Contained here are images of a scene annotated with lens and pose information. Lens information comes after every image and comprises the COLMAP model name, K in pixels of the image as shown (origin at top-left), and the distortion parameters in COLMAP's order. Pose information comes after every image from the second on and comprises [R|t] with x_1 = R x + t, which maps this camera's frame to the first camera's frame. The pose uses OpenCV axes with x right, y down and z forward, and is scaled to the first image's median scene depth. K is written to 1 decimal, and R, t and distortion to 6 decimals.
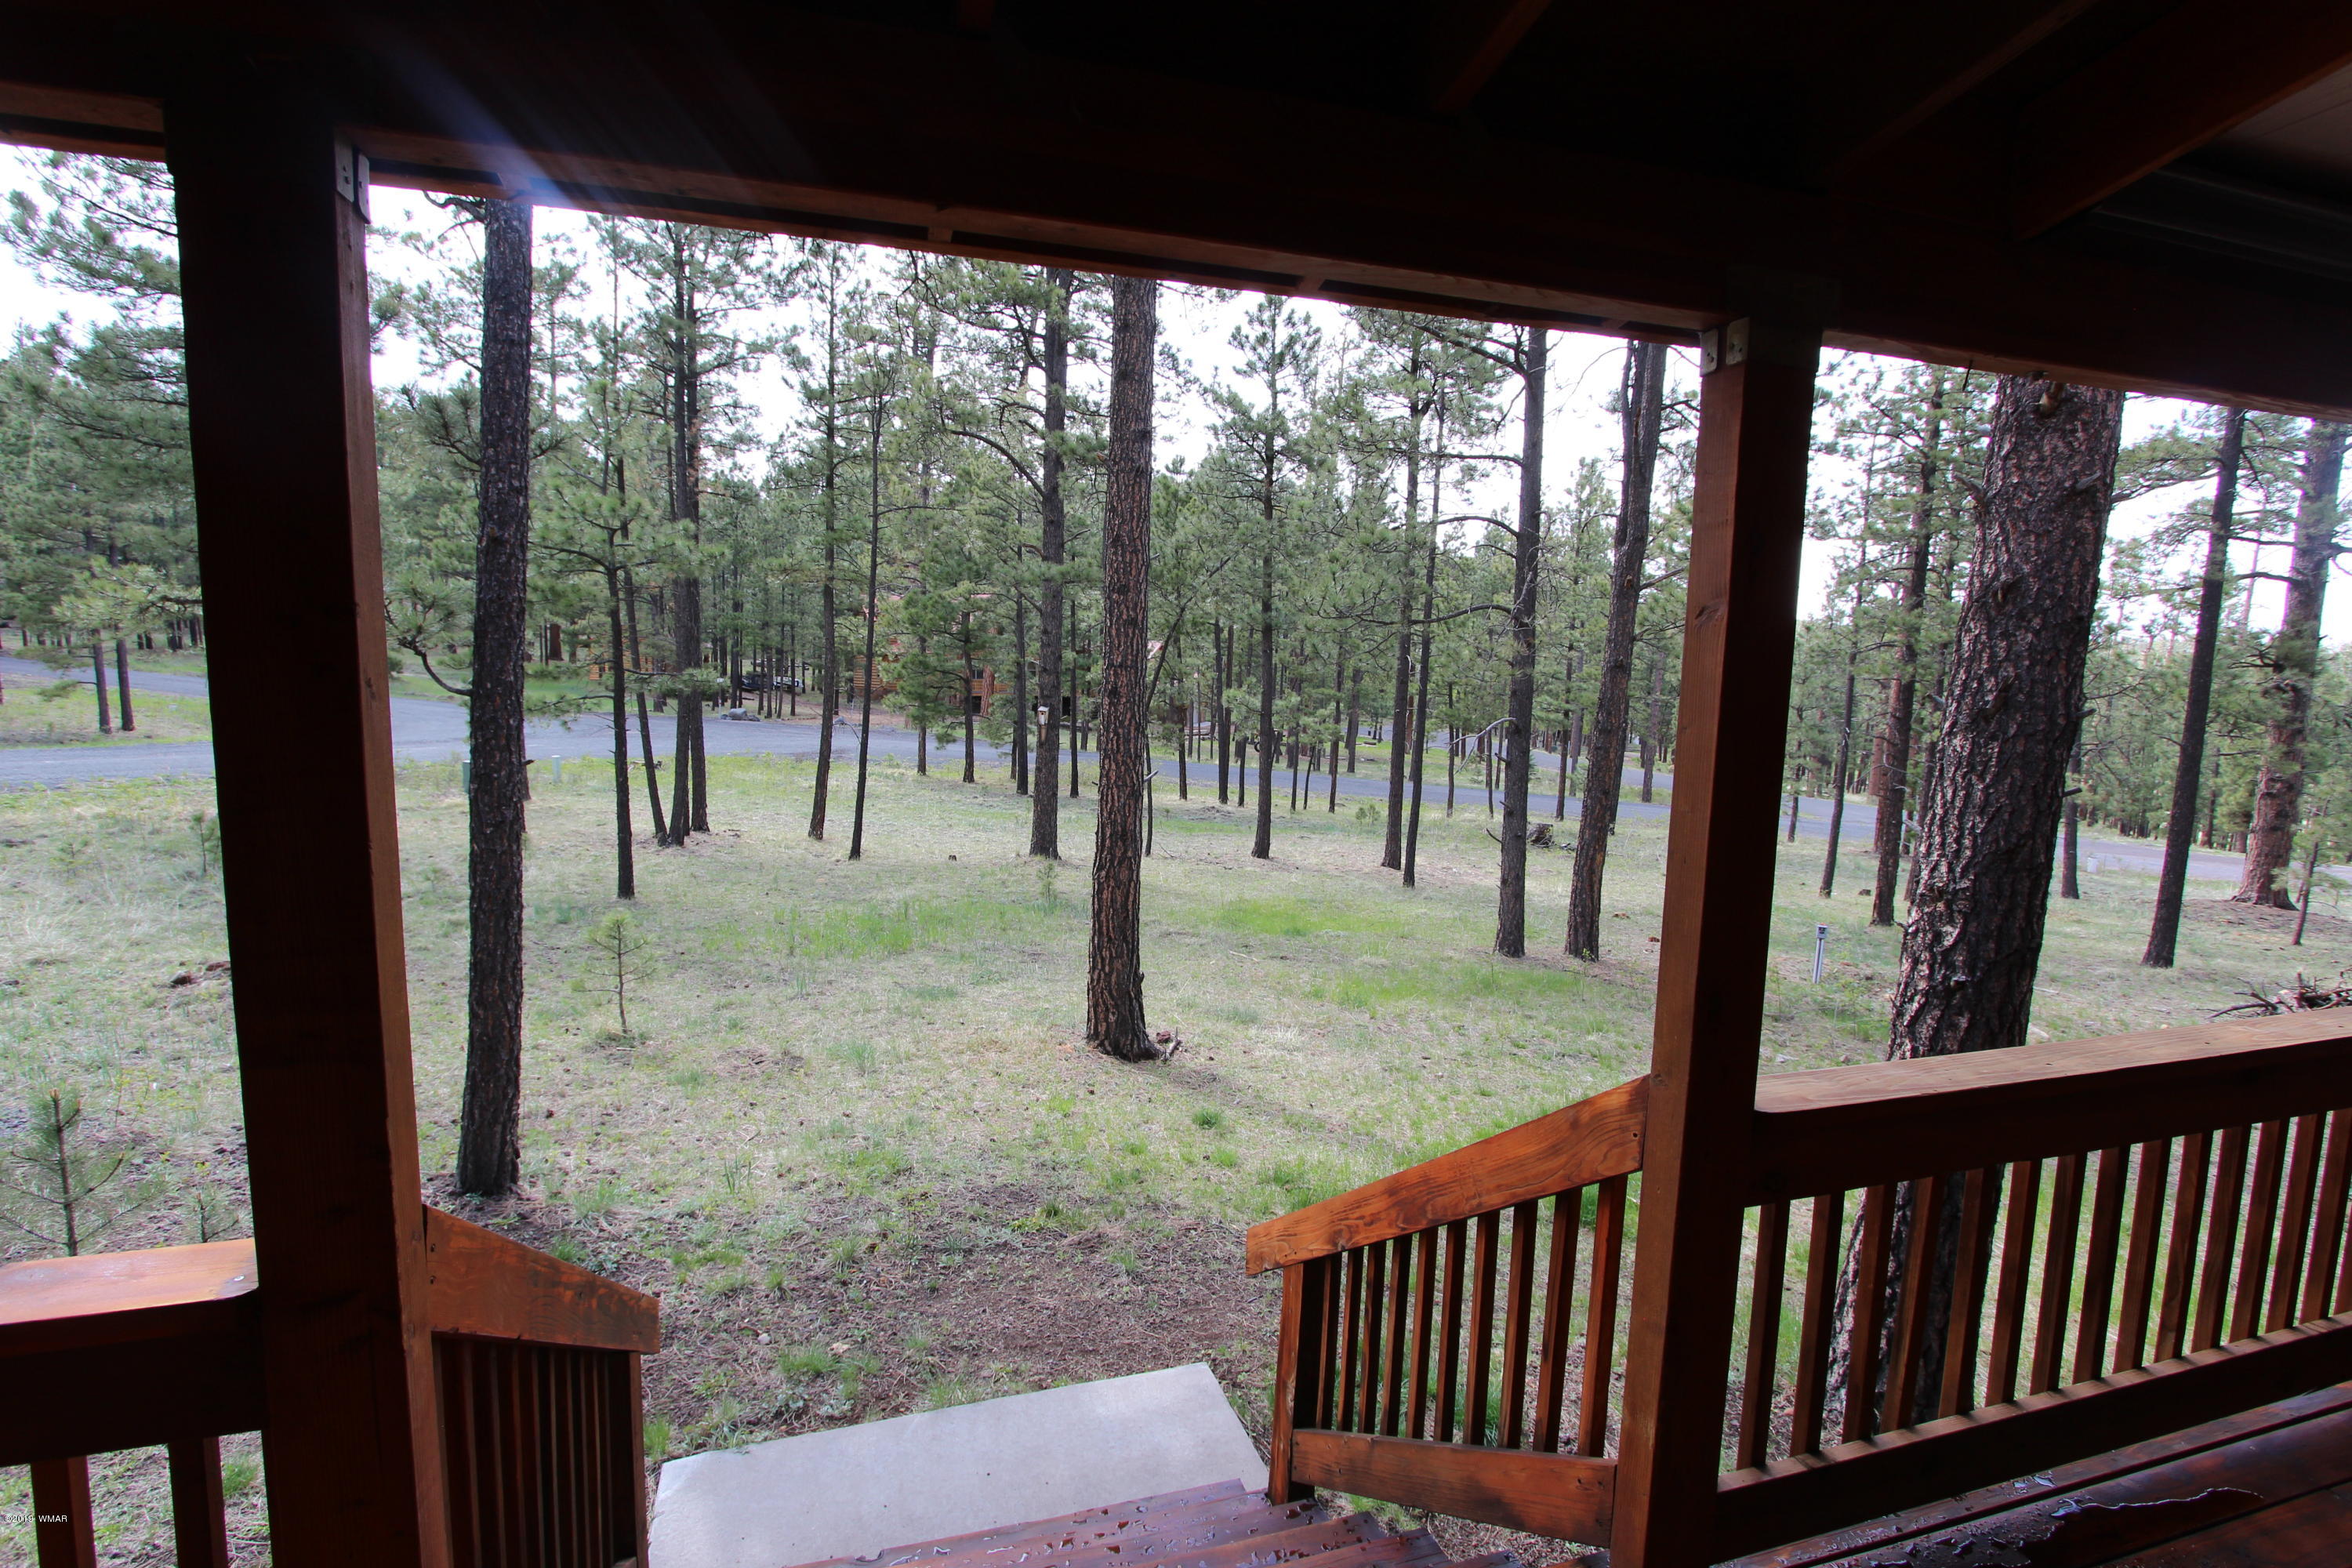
lens RADIAL K [[1075.6, 0, 1179.0], [0, 1075.6, 790.3], [0, 0, 1]] dist [0.002583, 0.000545]
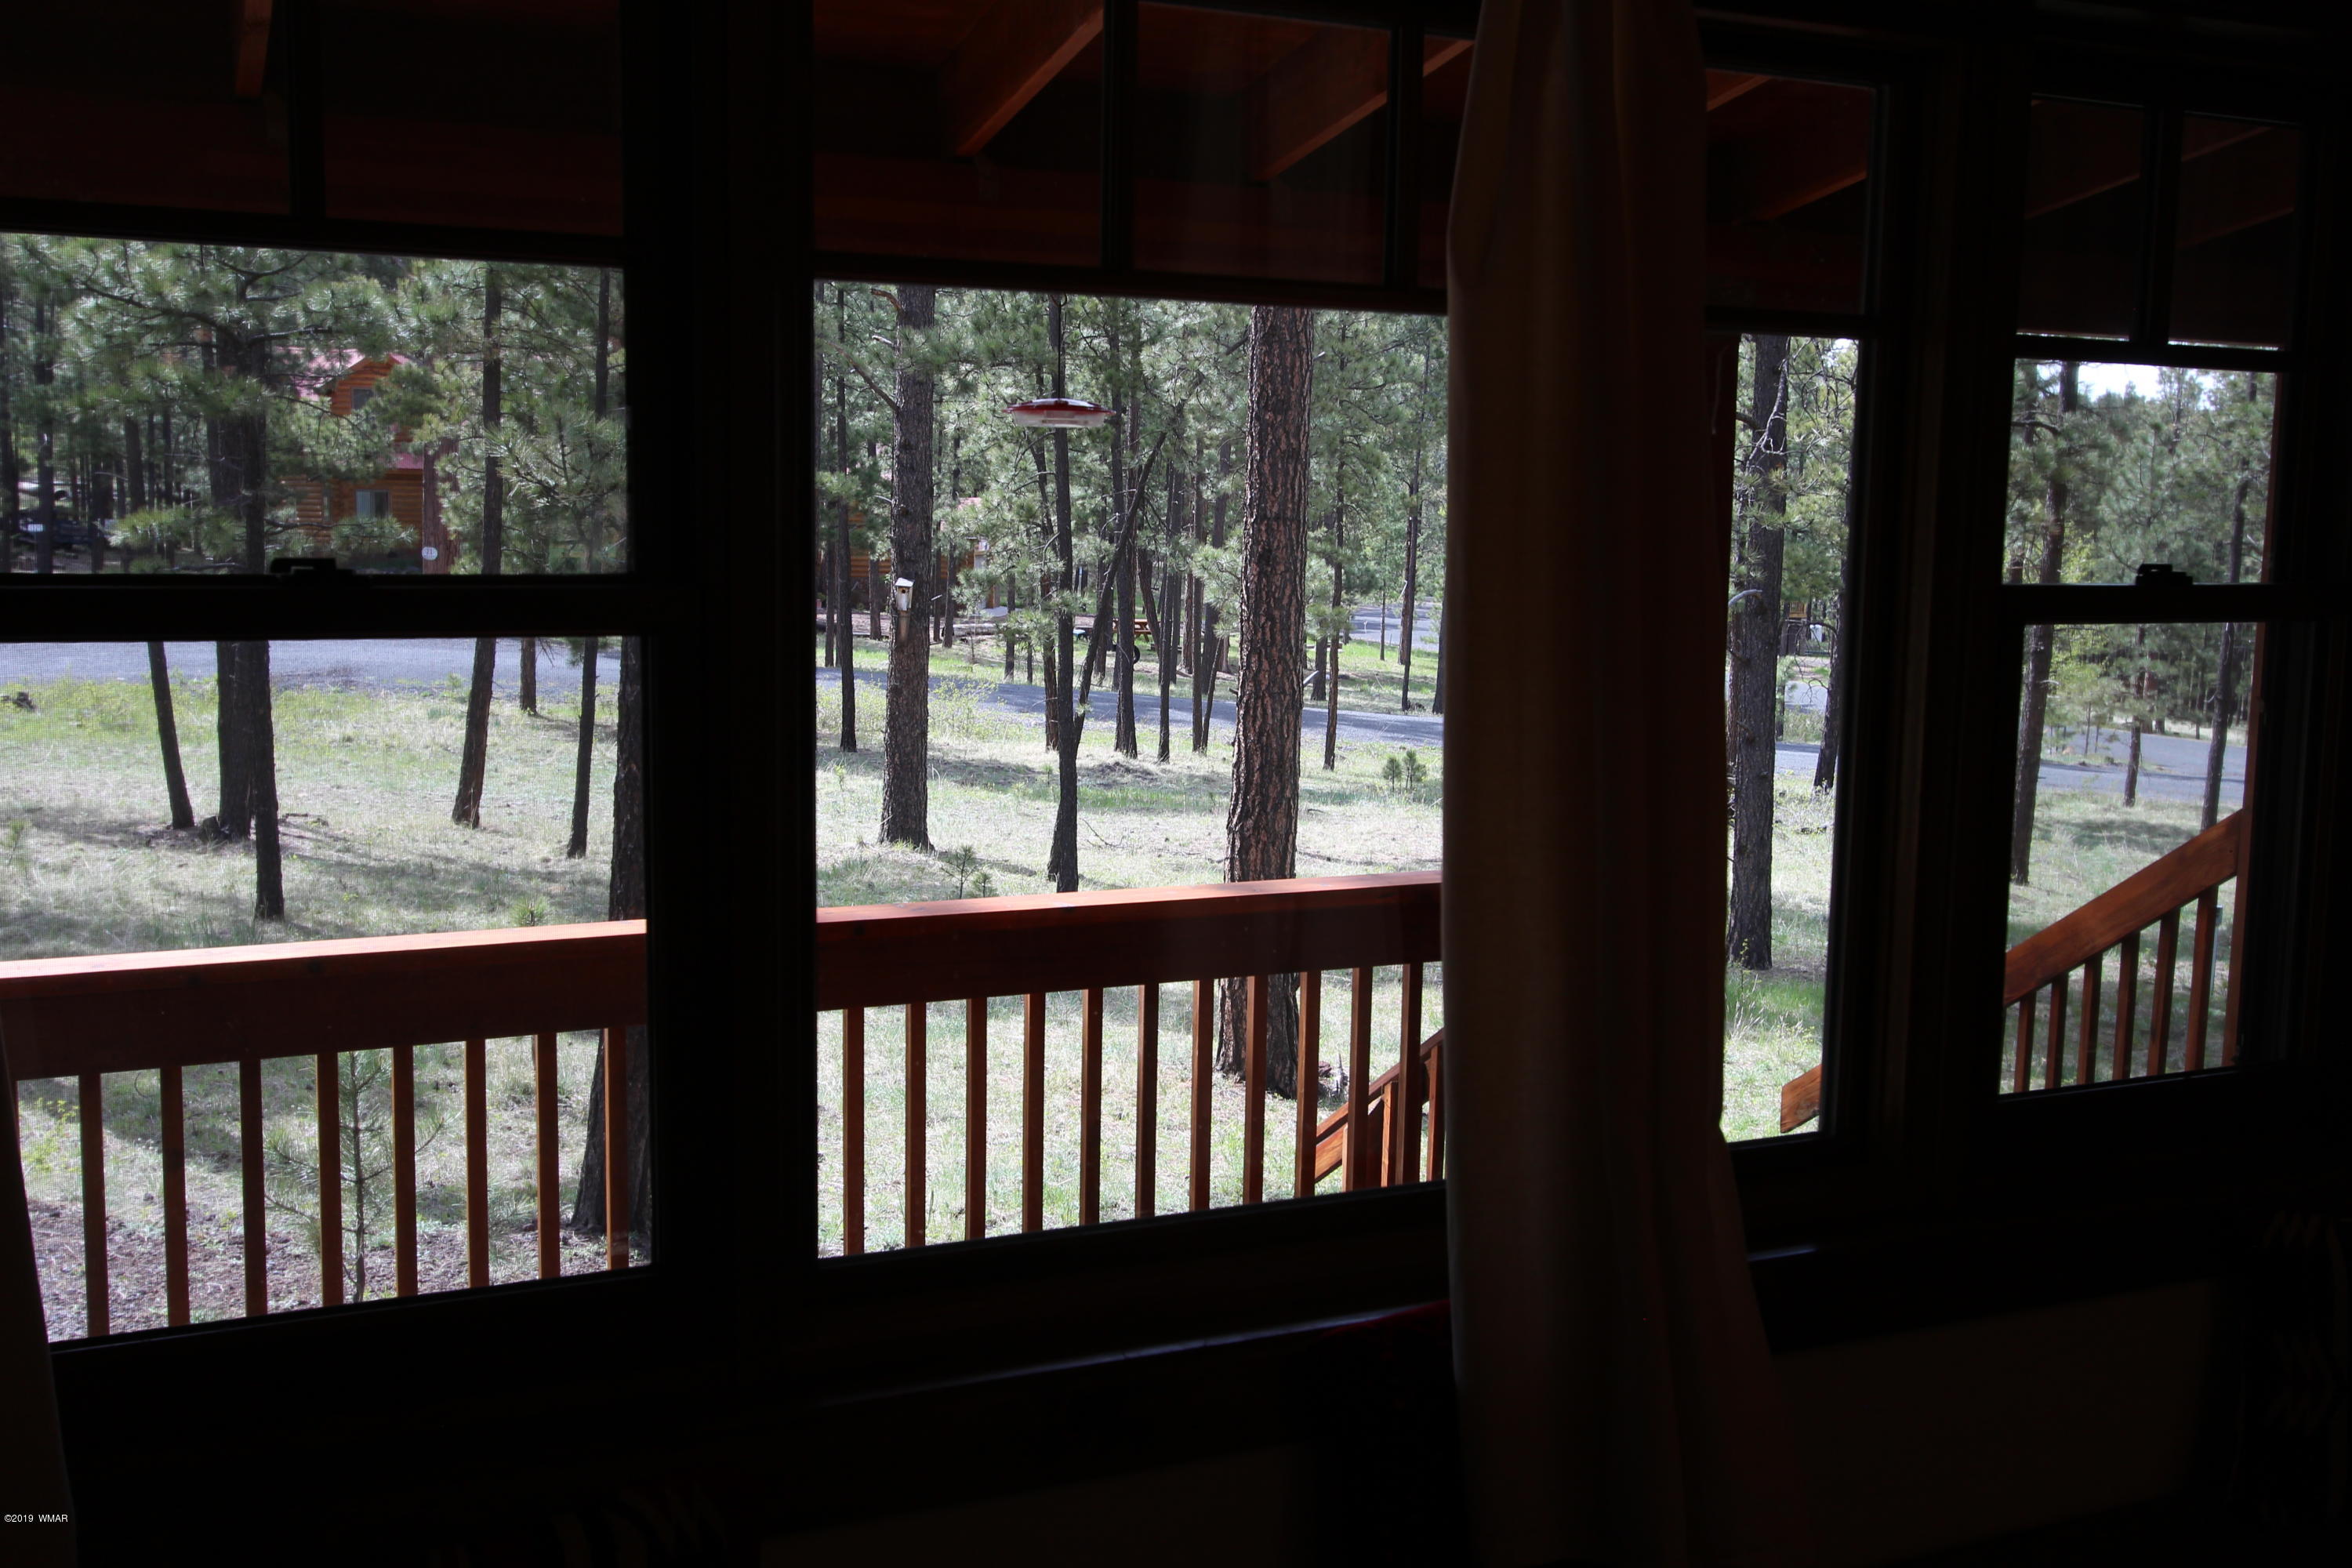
lens RADIAL K [[2309.8, 0, 1176.0], [0, 2309.8, 784.0], [0, 0, 1]] dist [0.006804, 0.011011]
pose [[0.989496, -0.023159, 0.142693, -0.325464], [0.021336, 0.999670, 0.014288, 0.030162], [-0.142976, -0.011093, 0.989664, -0.435750]]
